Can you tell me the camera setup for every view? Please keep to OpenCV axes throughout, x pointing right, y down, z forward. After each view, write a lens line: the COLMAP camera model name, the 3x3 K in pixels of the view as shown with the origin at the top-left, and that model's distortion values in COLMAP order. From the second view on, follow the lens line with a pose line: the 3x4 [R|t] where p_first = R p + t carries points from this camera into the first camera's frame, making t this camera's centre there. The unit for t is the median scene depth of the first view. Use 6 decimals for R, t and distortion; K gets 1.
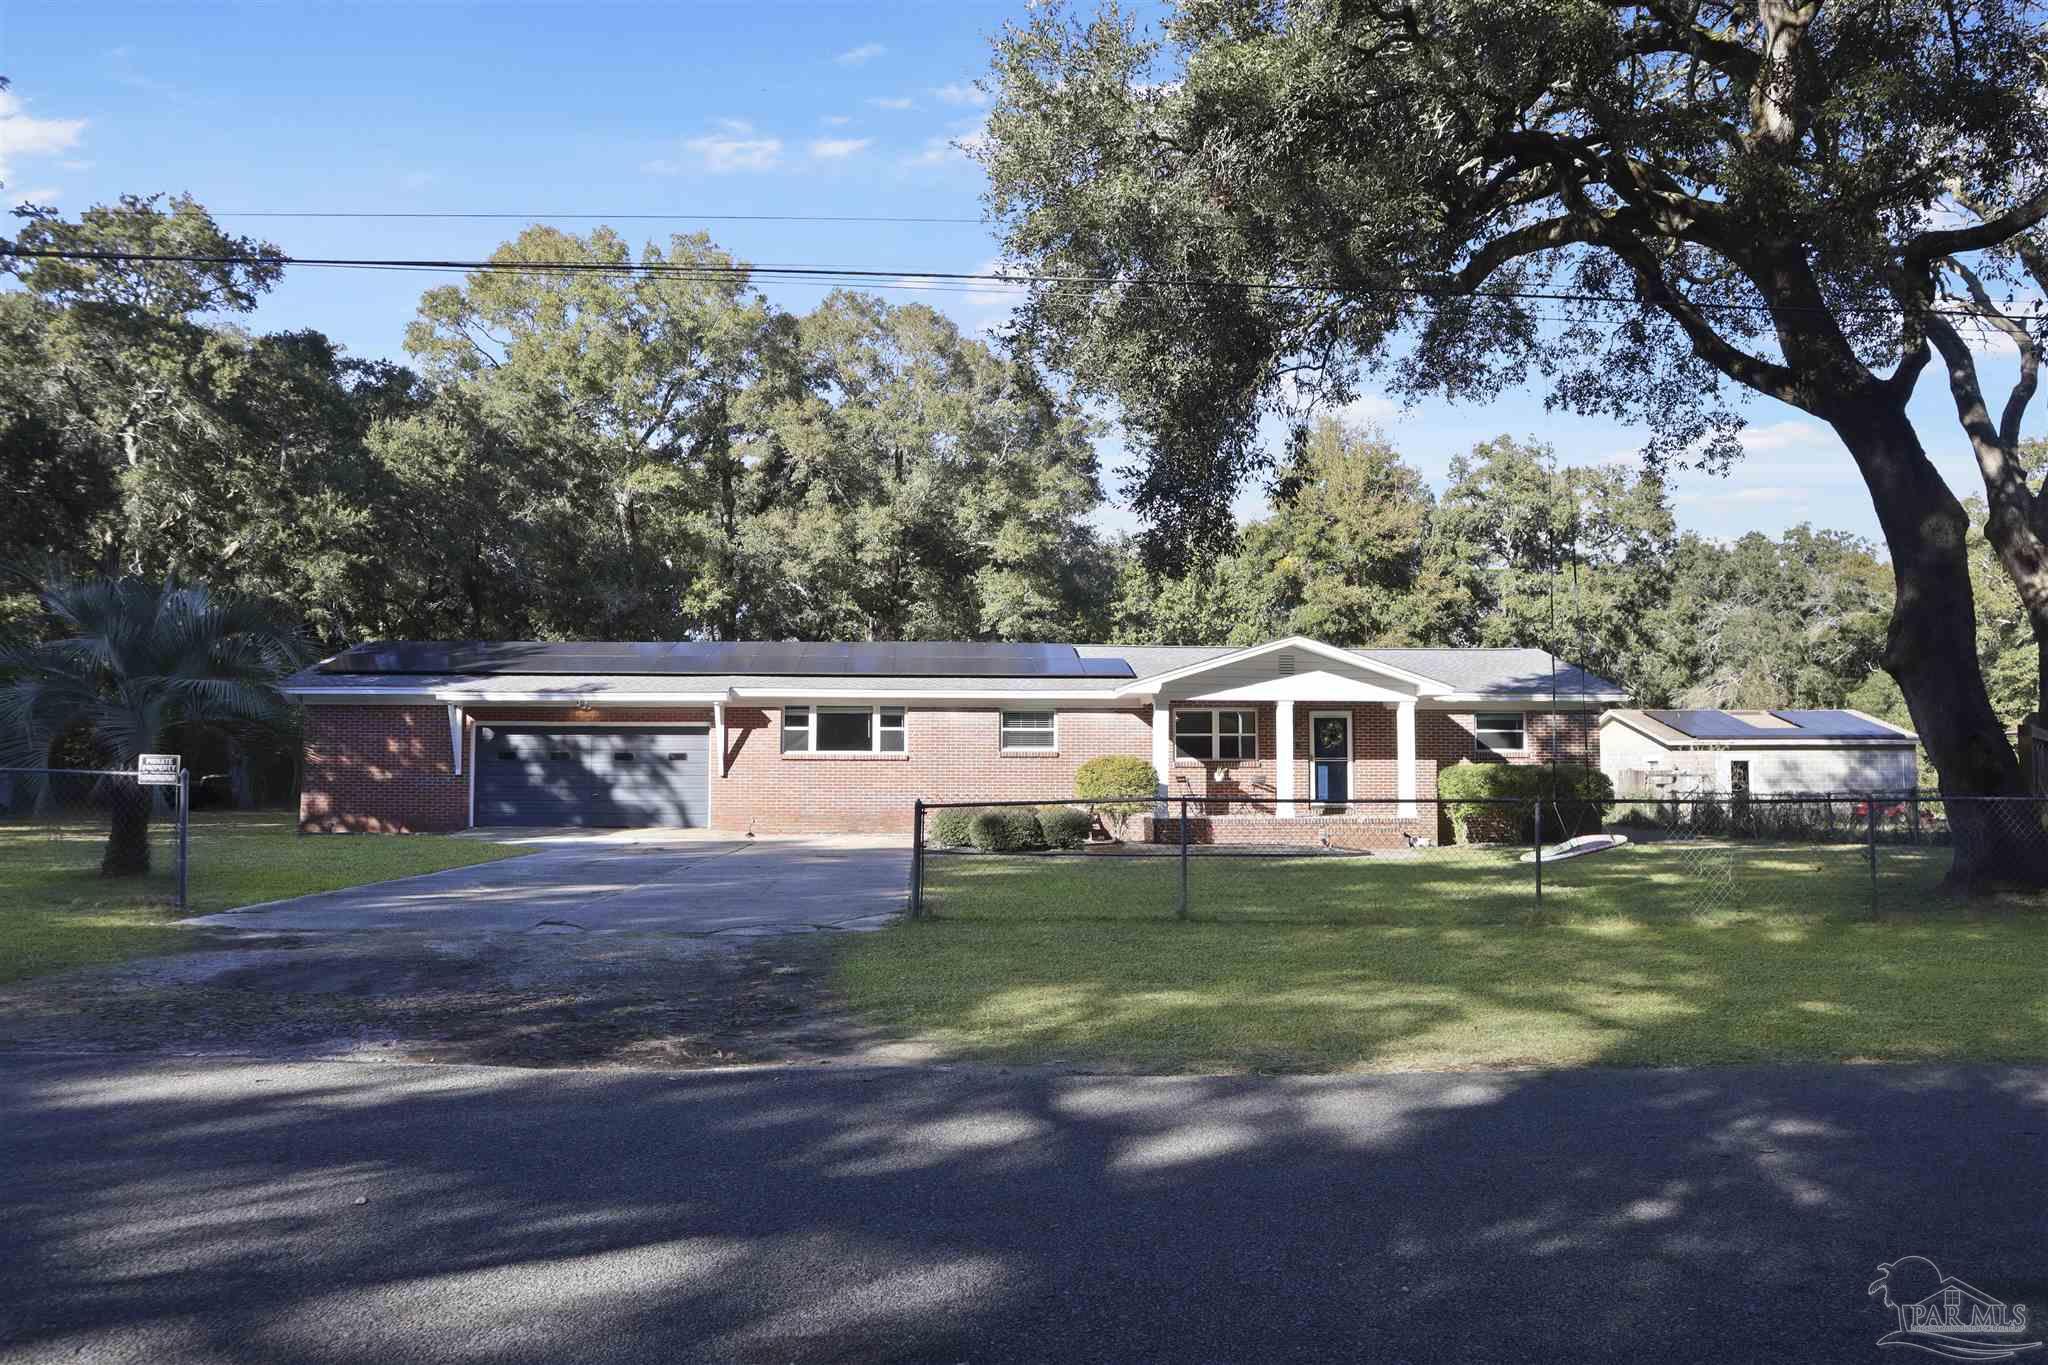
lens RADIAL K [[1435.3, 0, 1025.8], [0, 1435.3, 691.1], [0, 0, 1]] dist [-0.118374, 0.077341]
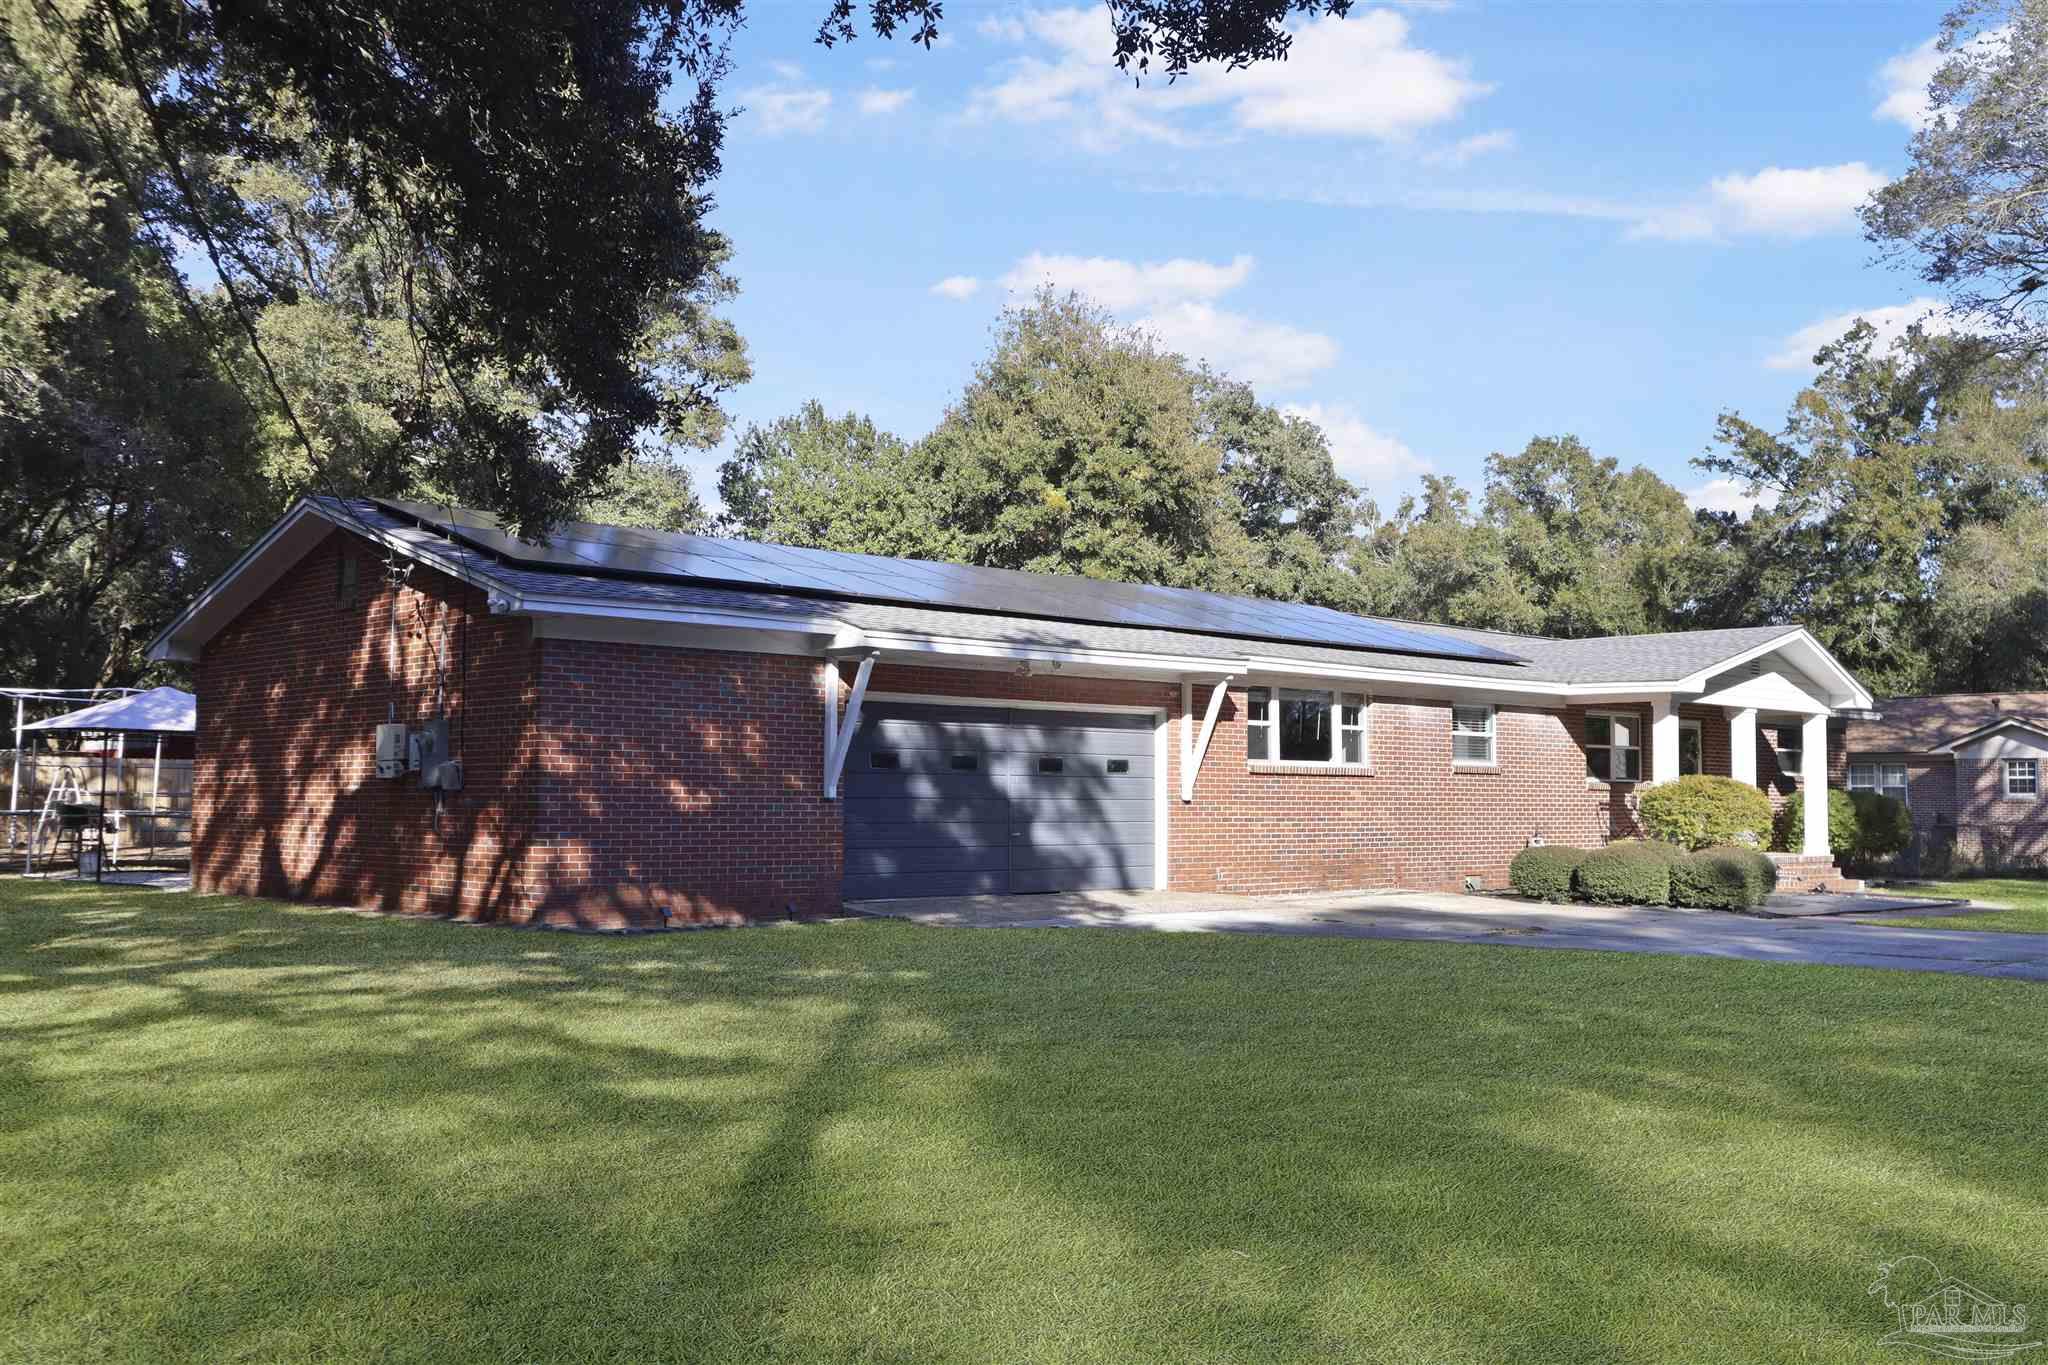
lens RADIAL K [[1951.3, 0, 1029.6], [0, 1951.3, 682.7], [0, 0, 1]] dist [-0.005737, 0.024406]
pose [[0.733561, 0.042560, 0.678289, -0.804061], [-0.048419, 0.998774, -0.010305, 0.022193], [-0.677896, -0.025283, 0.734723, 0.448798]]
